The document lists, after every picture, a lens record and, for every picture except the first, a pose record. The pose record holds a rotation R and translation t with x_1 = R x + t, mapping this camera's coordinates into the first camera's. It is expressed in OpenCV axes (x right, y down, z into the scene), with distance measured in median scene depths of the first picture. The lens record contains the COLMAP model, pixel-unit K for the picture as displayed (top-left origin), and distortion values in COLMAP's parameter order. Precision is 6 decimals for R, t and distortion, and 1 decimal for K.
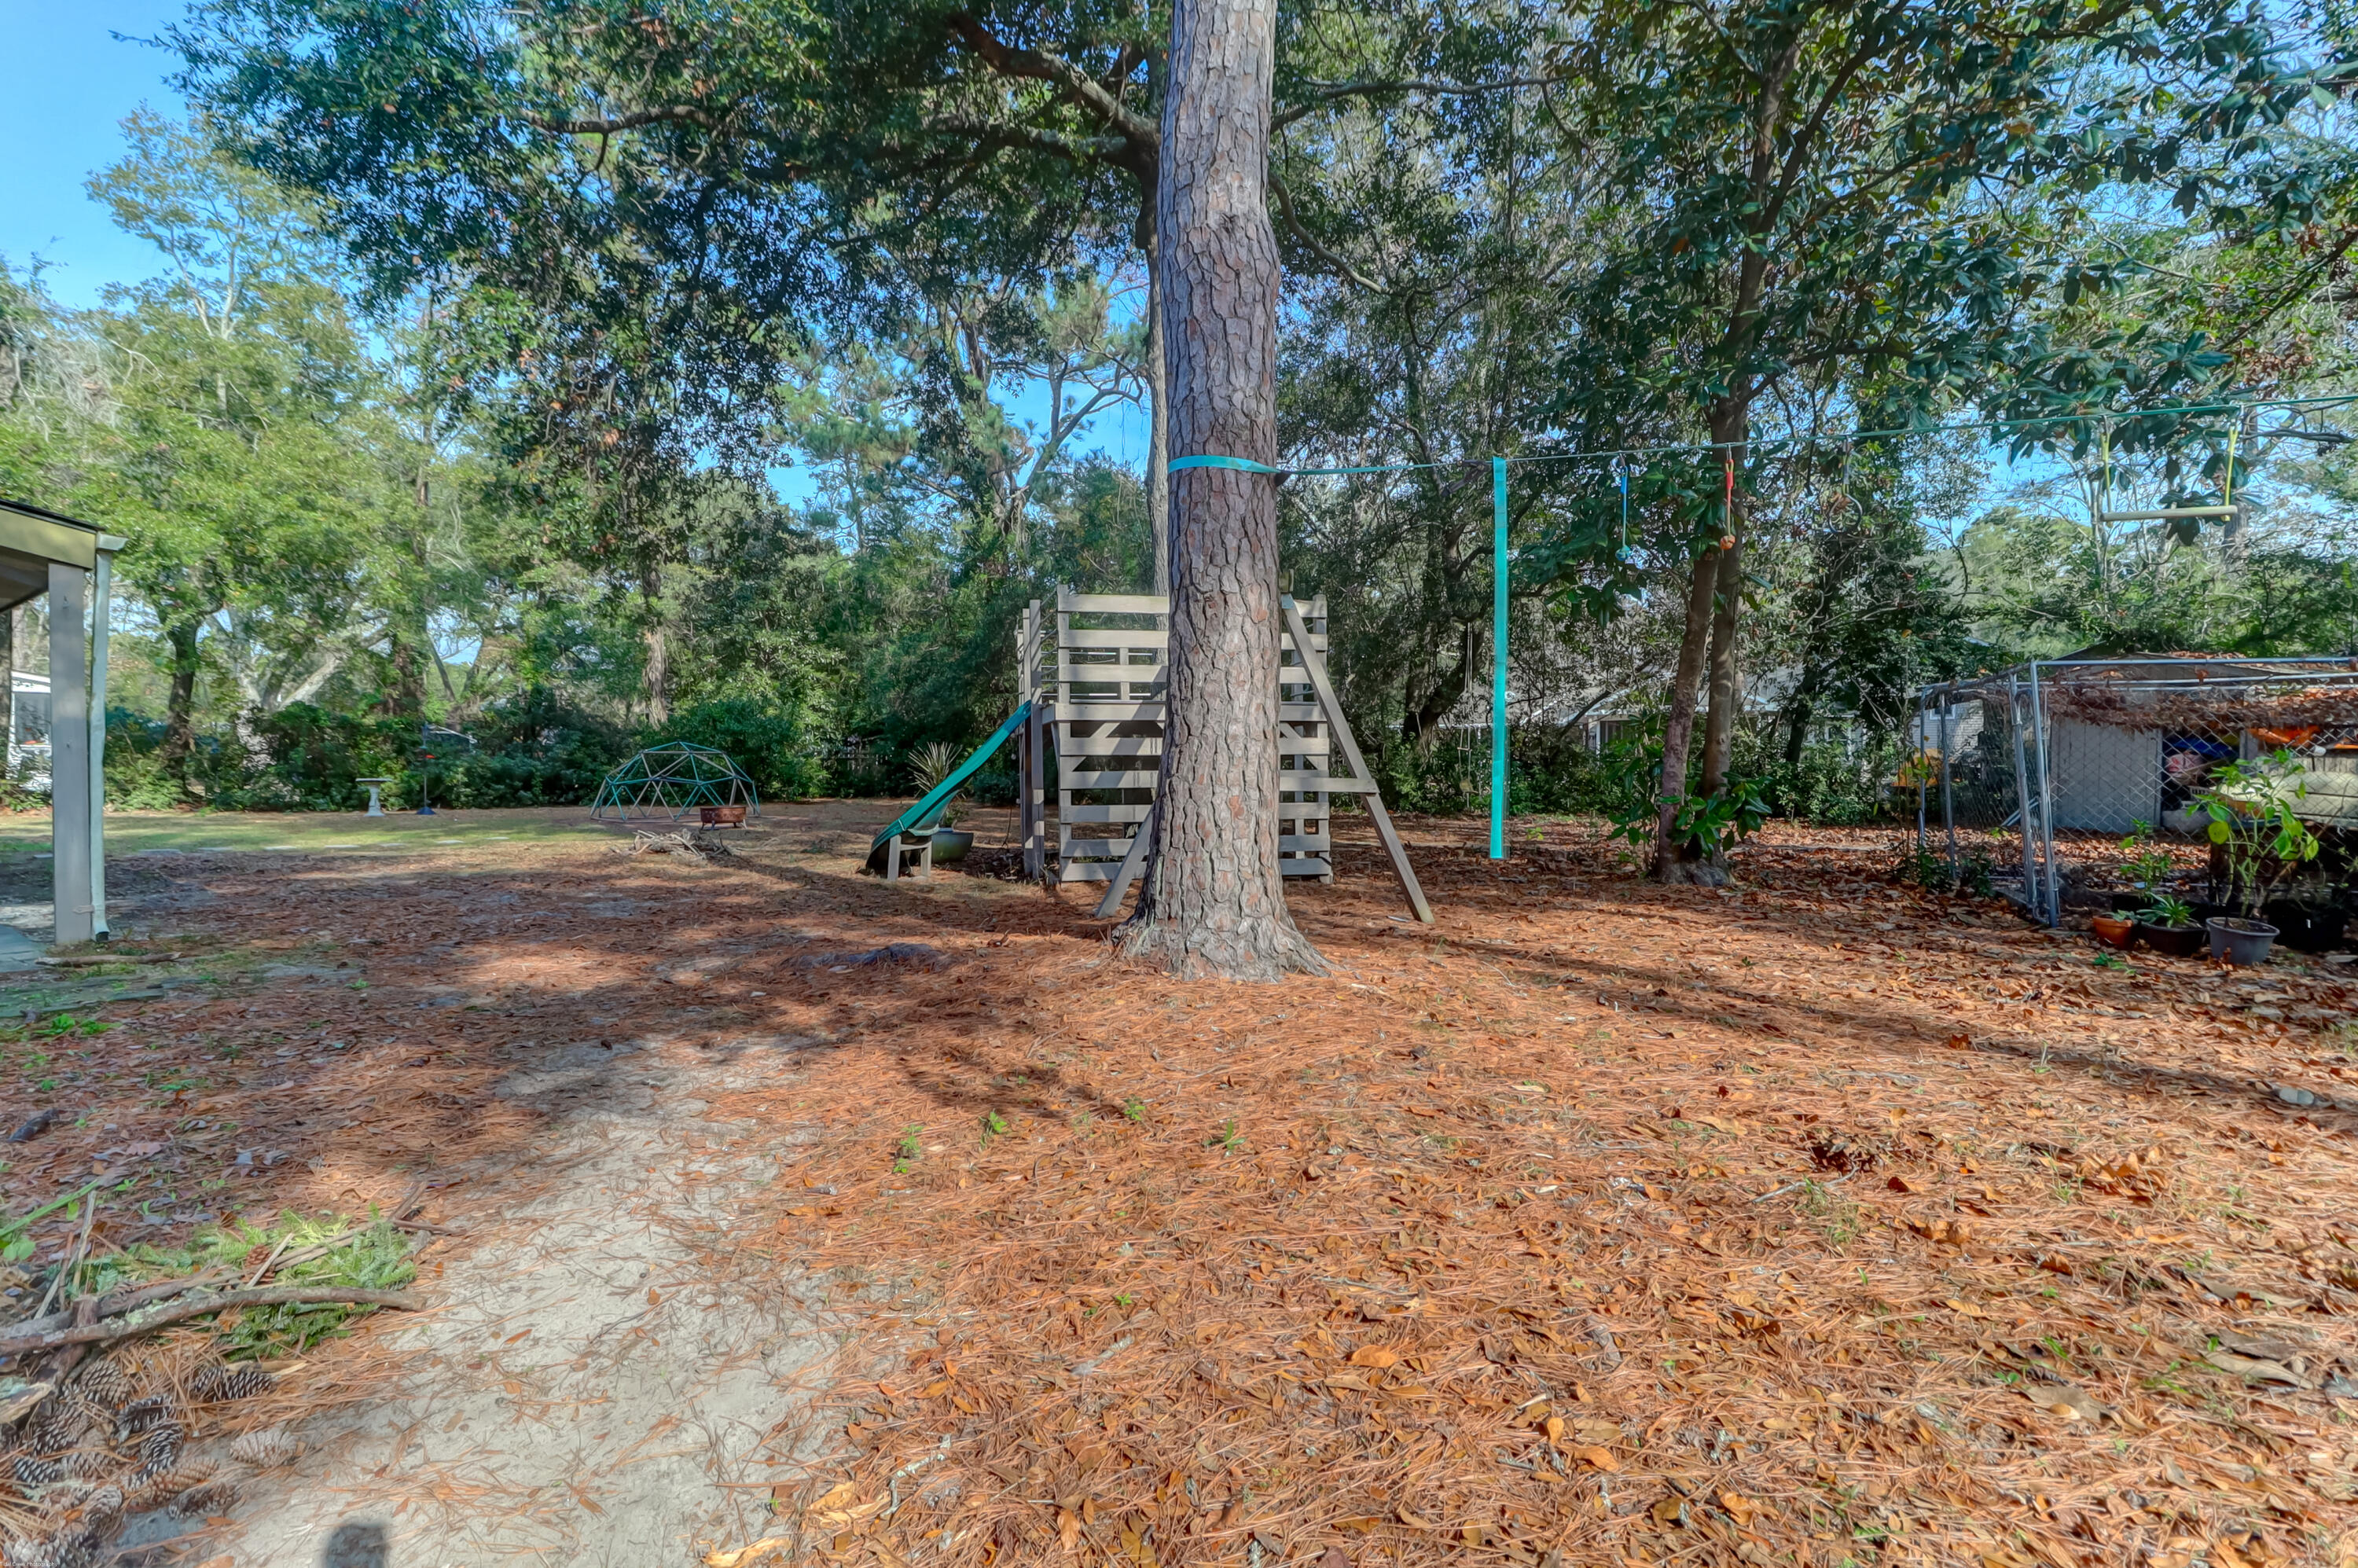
lens RADIAL K [[1099.9, 0, 1185.8], [0, 1099.9, 781.5], [0, 0, 1]] dist [0.003937, -0.000403]
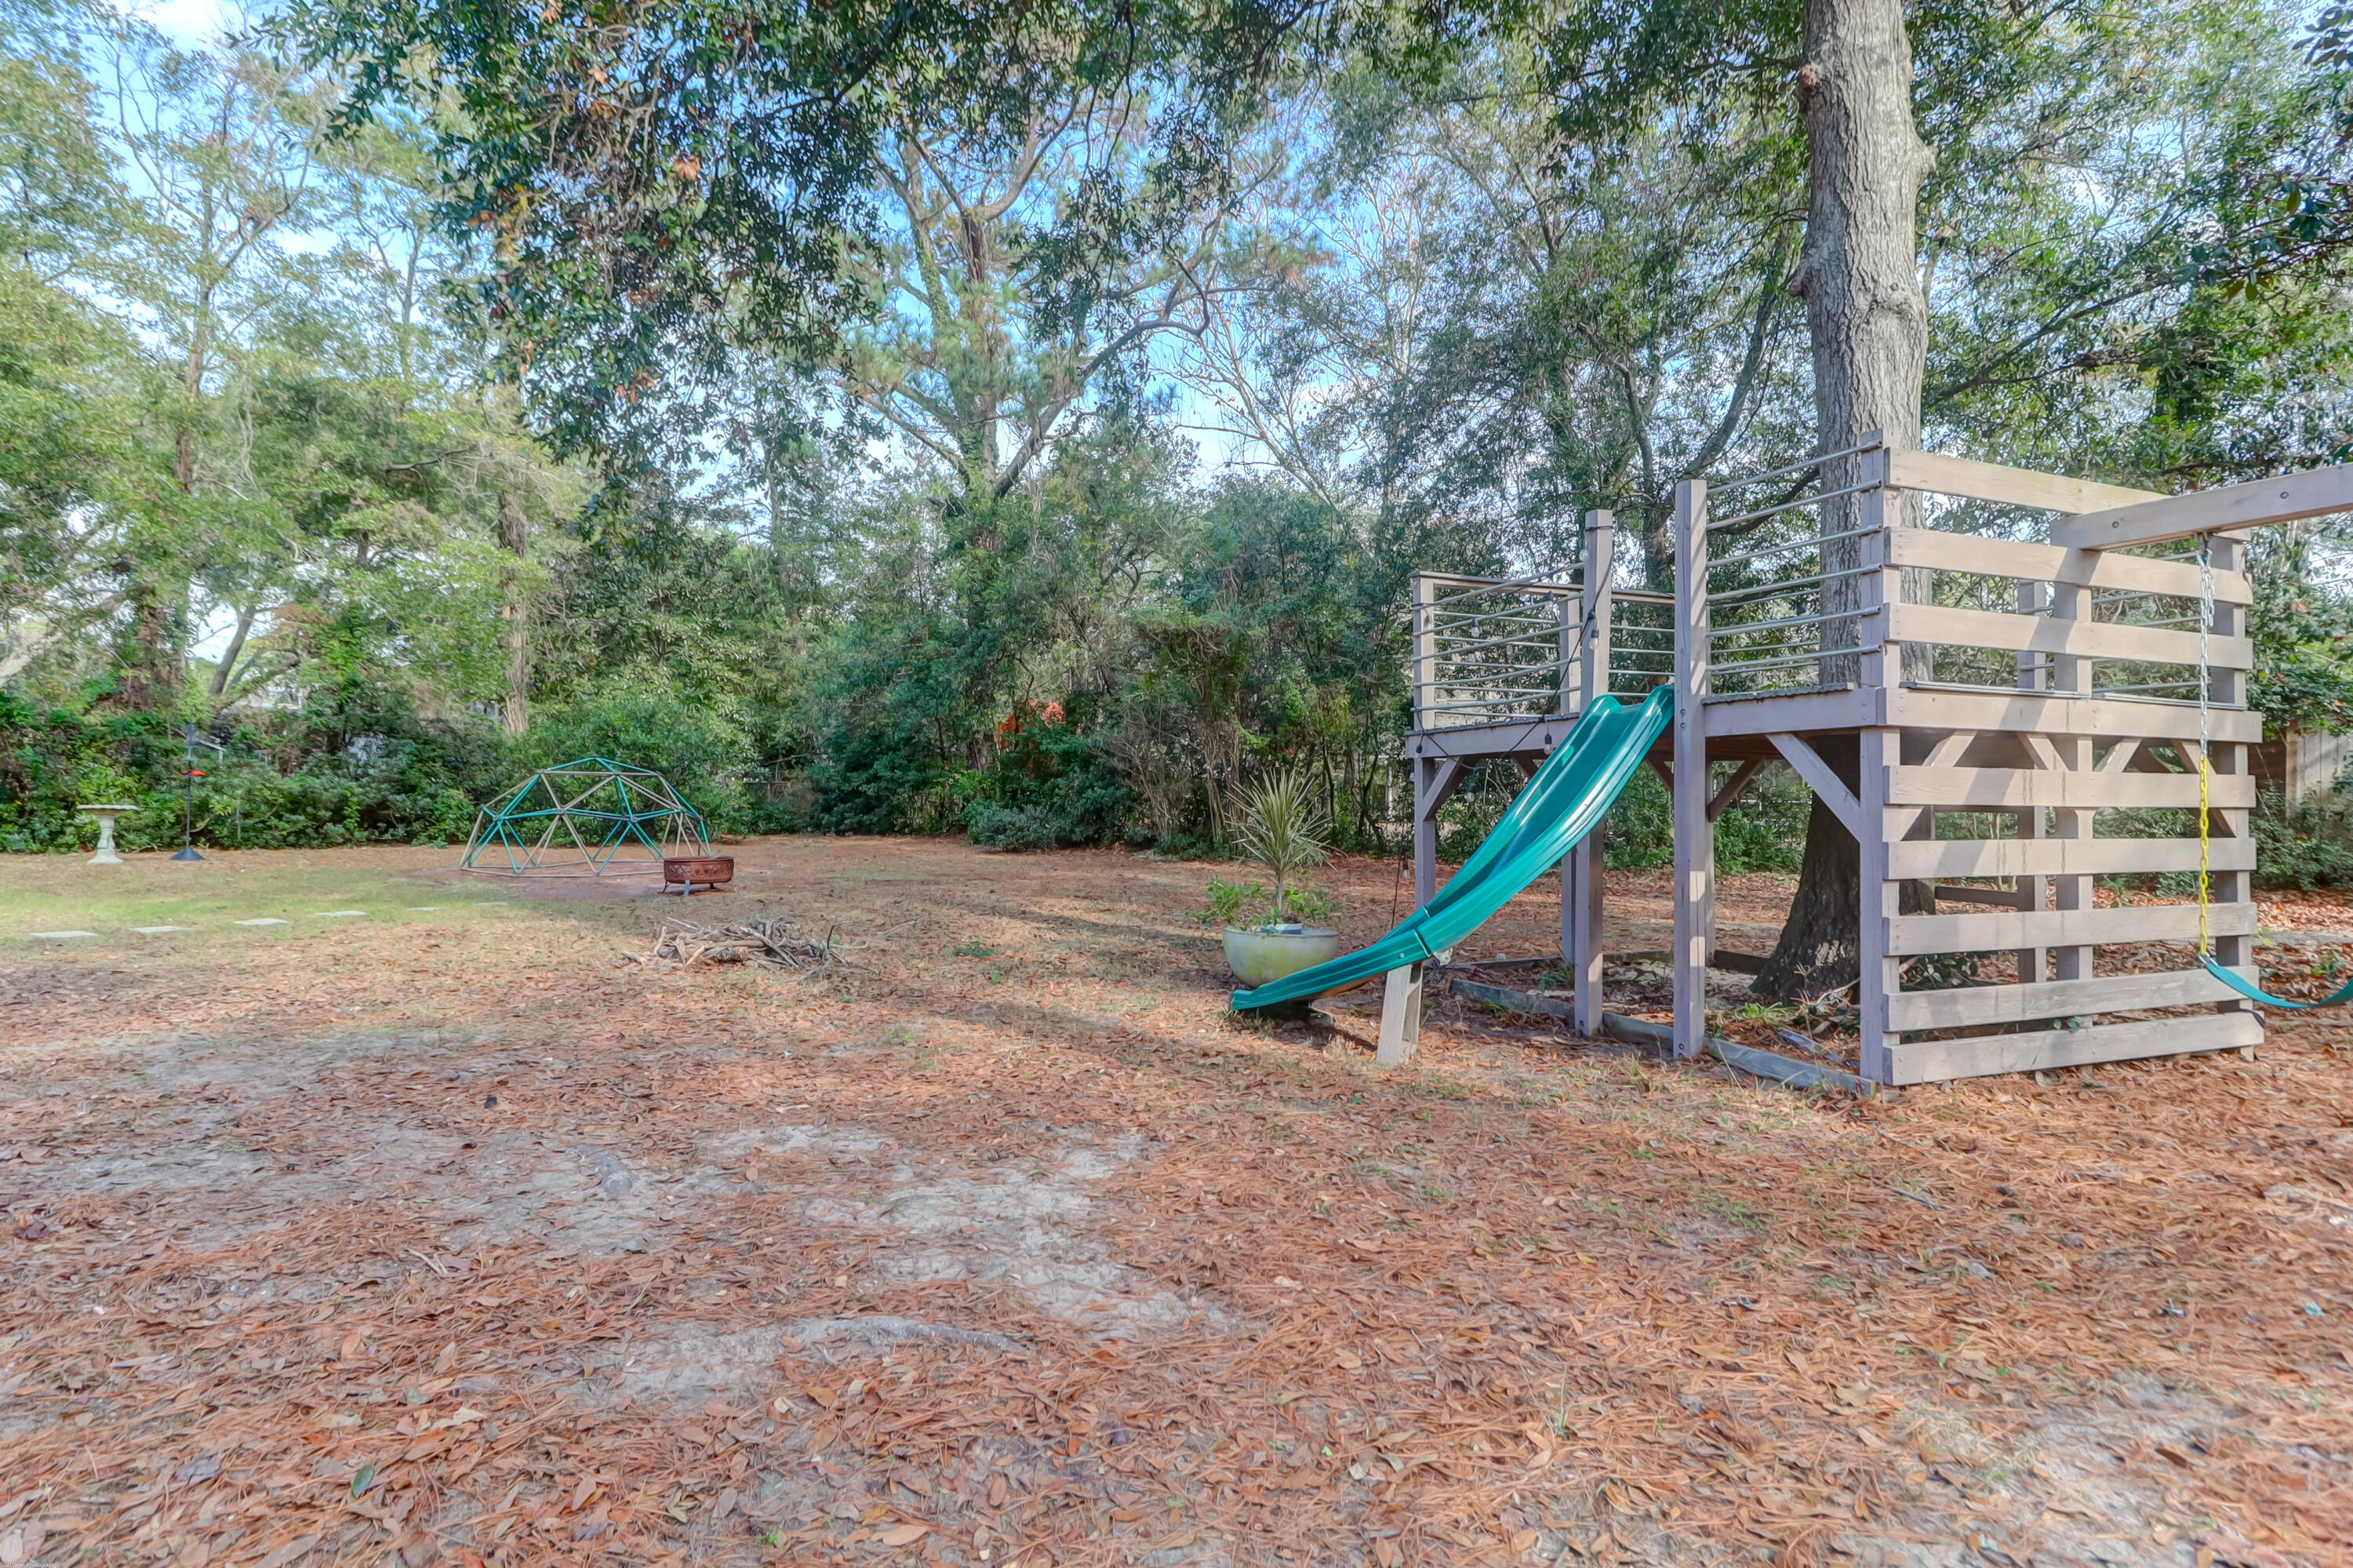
lens RADIAL K [[1132.9, 0, 1176.5], [0, 1132.9, 784.0], [0, 0, 1]] dist [0.000582, -0.017533]
pose [[0.989638, 0.017183, 0.142553, -0.169366], [-0.013747, 0.999592, -0.025049, -0.005969], [-0.142925, 0.022829, 0.989470, 0.211163]]
